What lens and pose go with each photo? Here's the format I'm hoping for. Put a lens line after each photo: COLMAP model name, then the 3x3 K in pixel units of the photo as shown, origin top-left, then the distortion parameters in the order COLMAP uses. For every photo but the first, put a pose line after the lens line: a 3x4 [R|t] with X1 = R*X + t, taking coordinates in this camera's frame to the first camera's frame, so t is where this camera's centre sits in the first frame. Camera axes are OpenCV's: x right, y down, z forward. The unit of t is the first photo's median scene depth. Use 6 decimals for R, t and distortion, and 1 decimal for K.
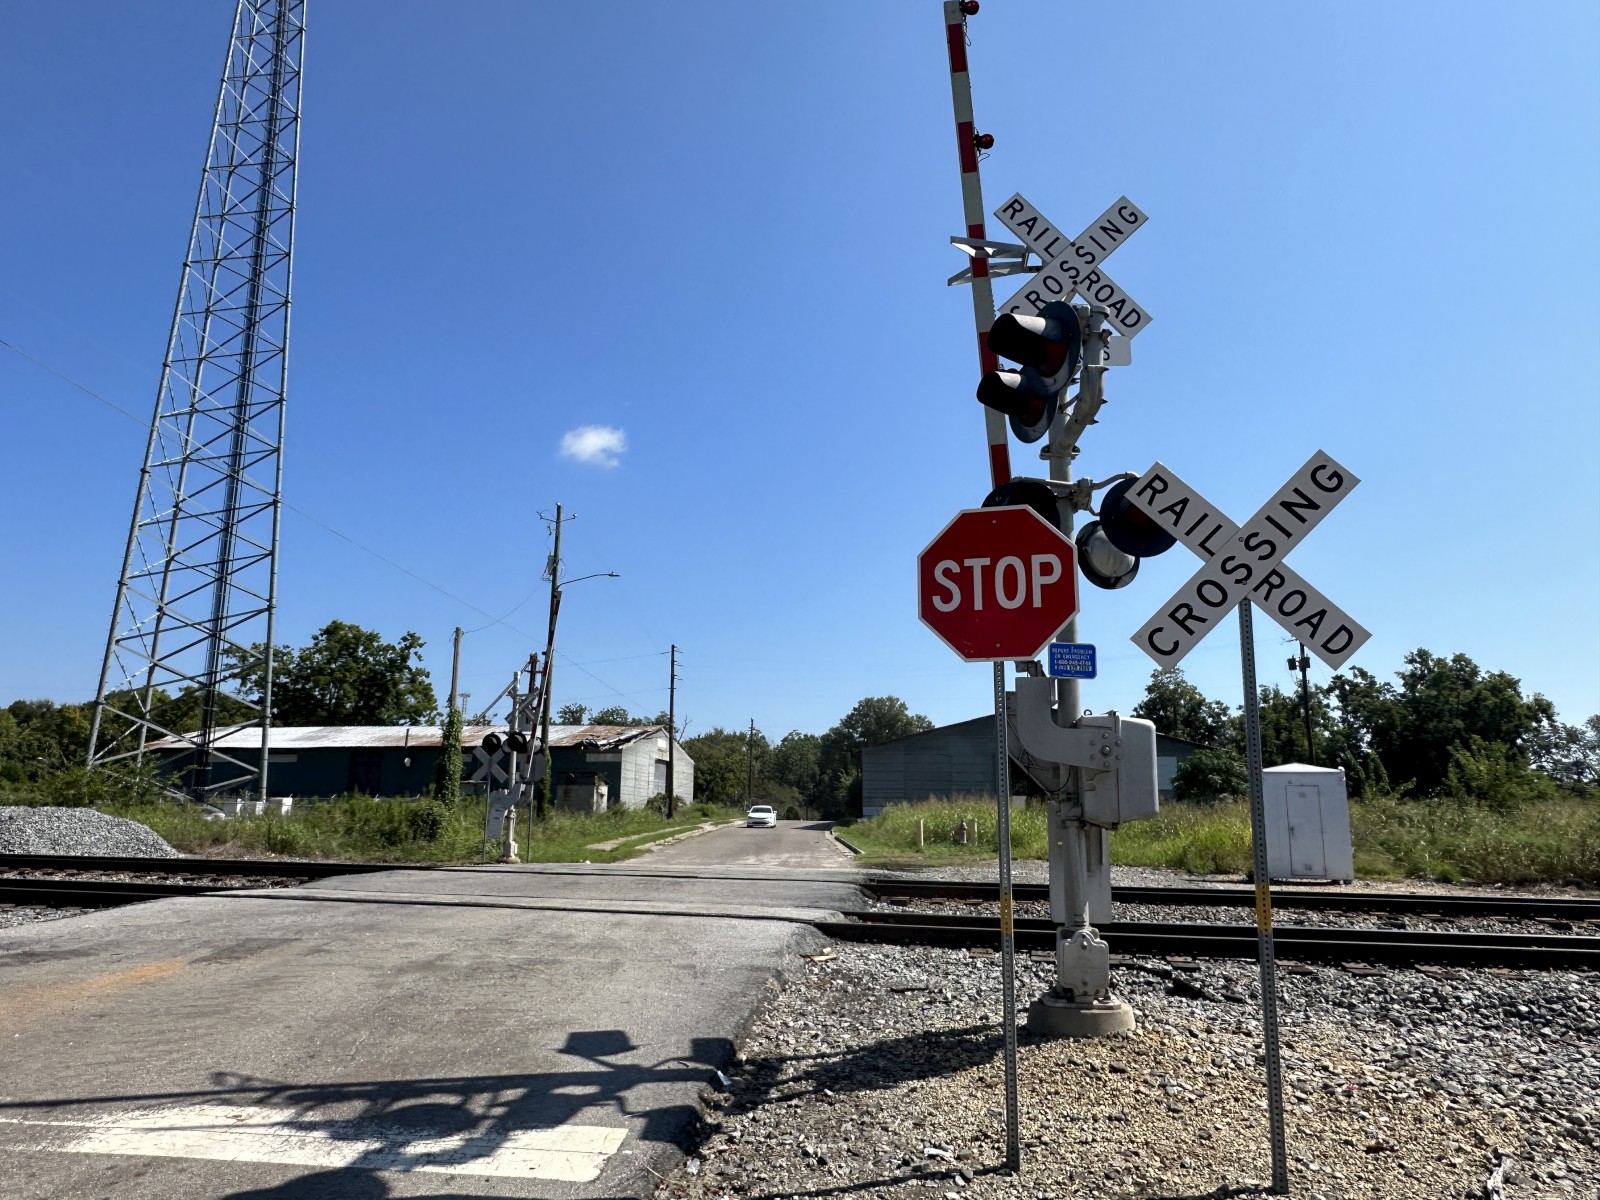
lens RADIAL K [[1047.9, 0, 787.9], [0, 1047.9, 607.3], [0, 0, 1]] dist [-0.003949, 0.001424]
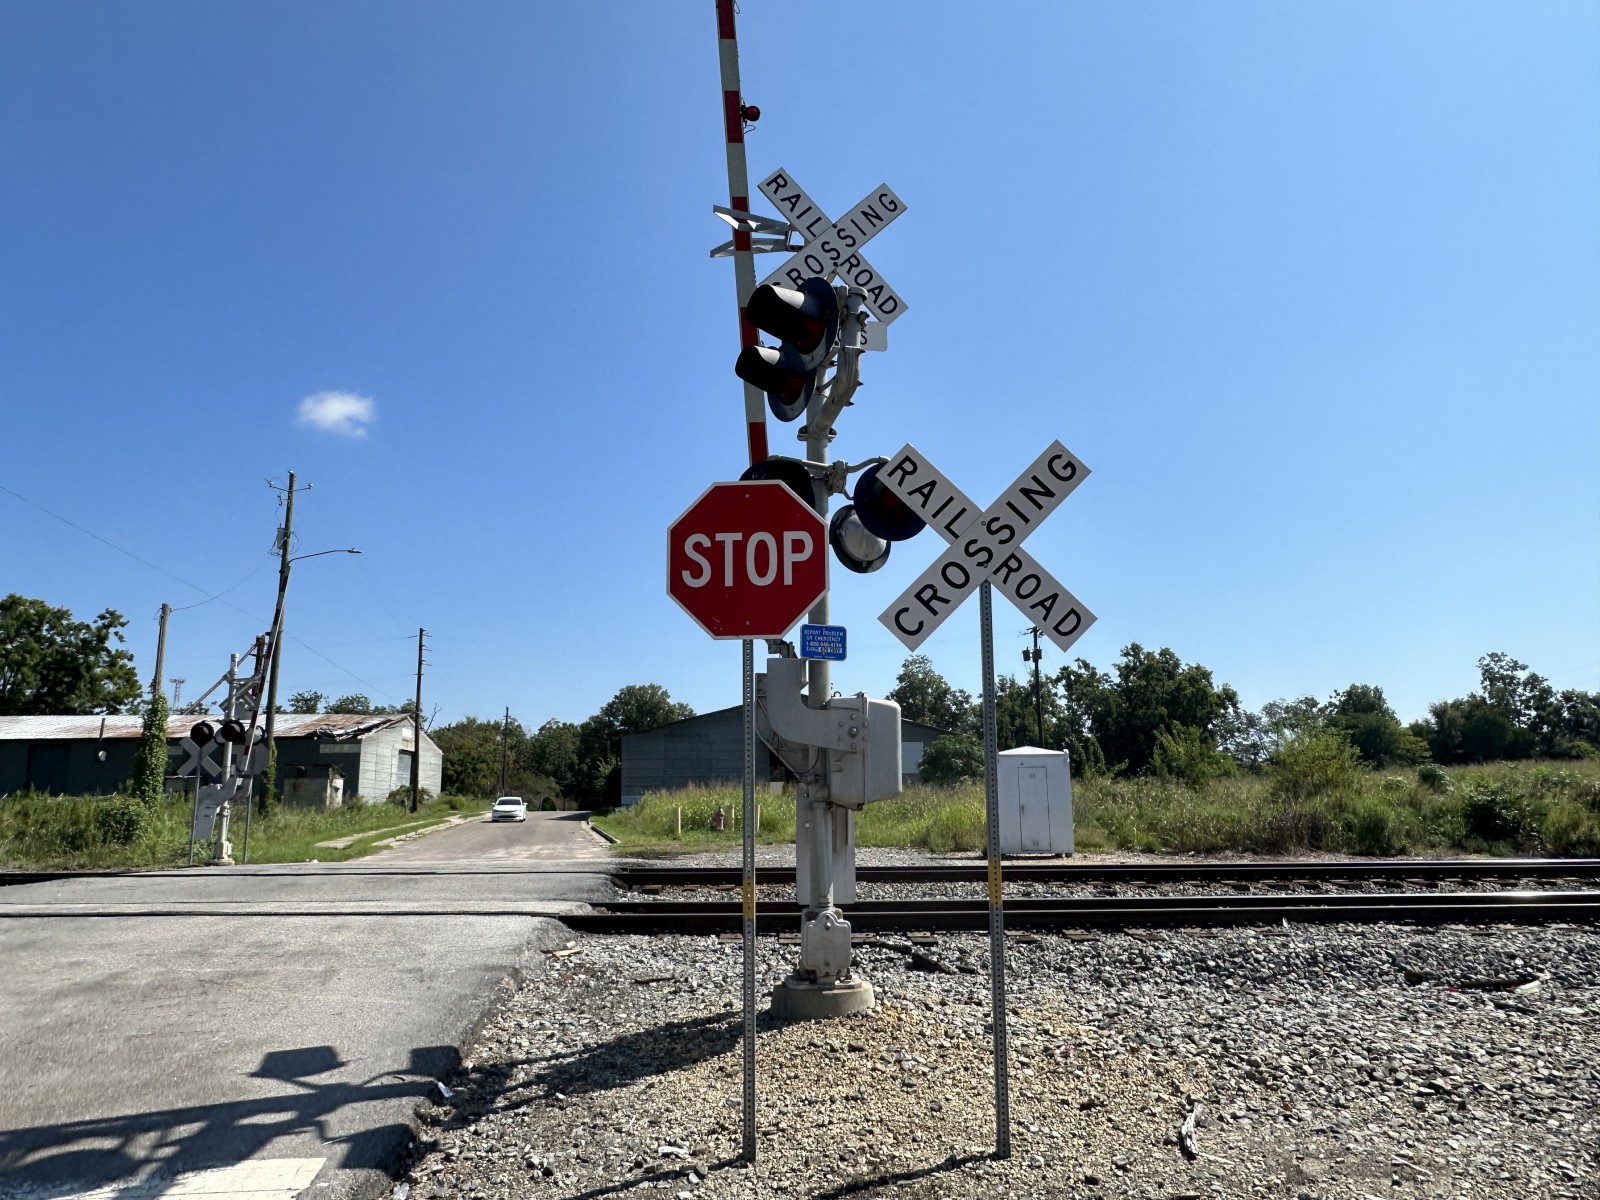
lens RADIAL K [[1049.4, 0, 800.3], [0, 1049.4, 606.2], [0, 0, 1]] dist [-0.002103, -0.000942]
pose [[0.972209, 0.021275, 0.233145, 0.004049], [-0.023677, 0.999691, 0.007505, 0.002382], [-0.232914, -0.012817, 0.972413, 0.008279]]
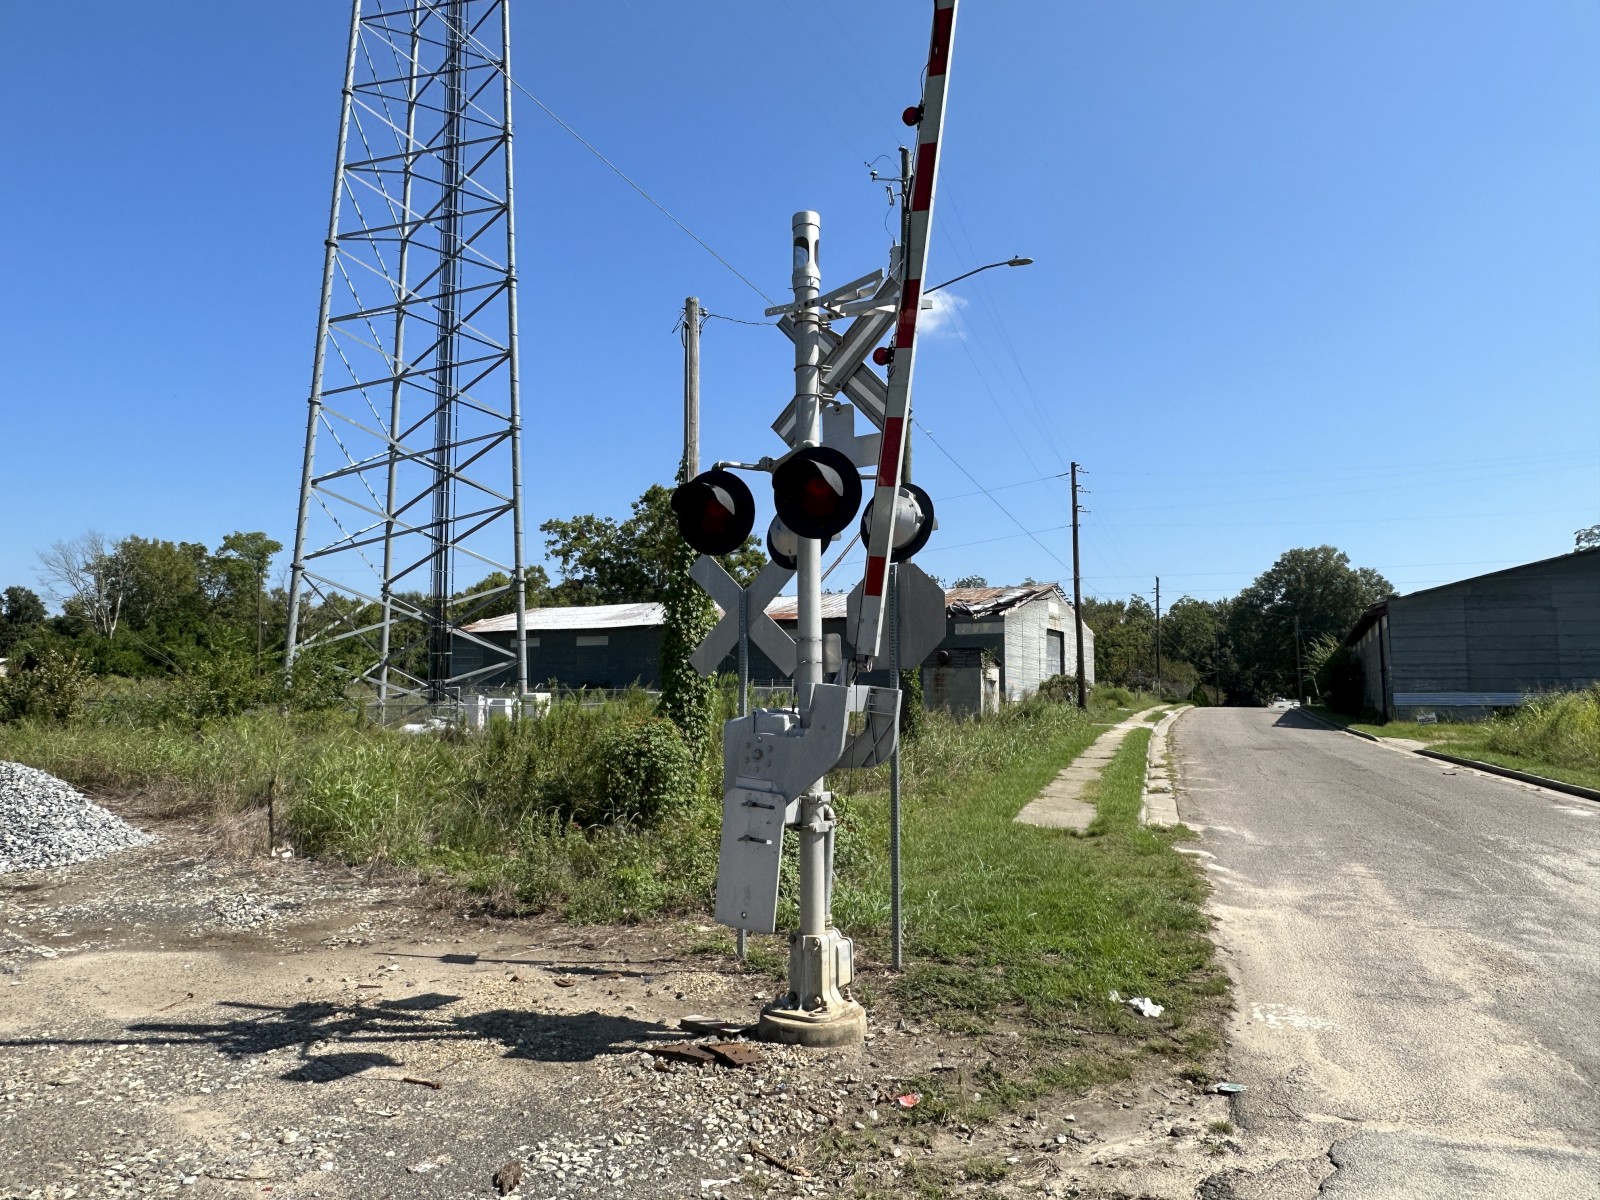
lens RADIAL K [[1087.6, 0, 800.0], [0, 1087.6, 600.0], [0, 0, 1]] dist [-0.002635, -0.001005]
pose [[0.951135, -0.035613, -0.306716, -0.199014], [0.068992, 0.992725, 0.098680, 0.131299], [0.300970, -0.115019, 0.946672, 0.804722]]
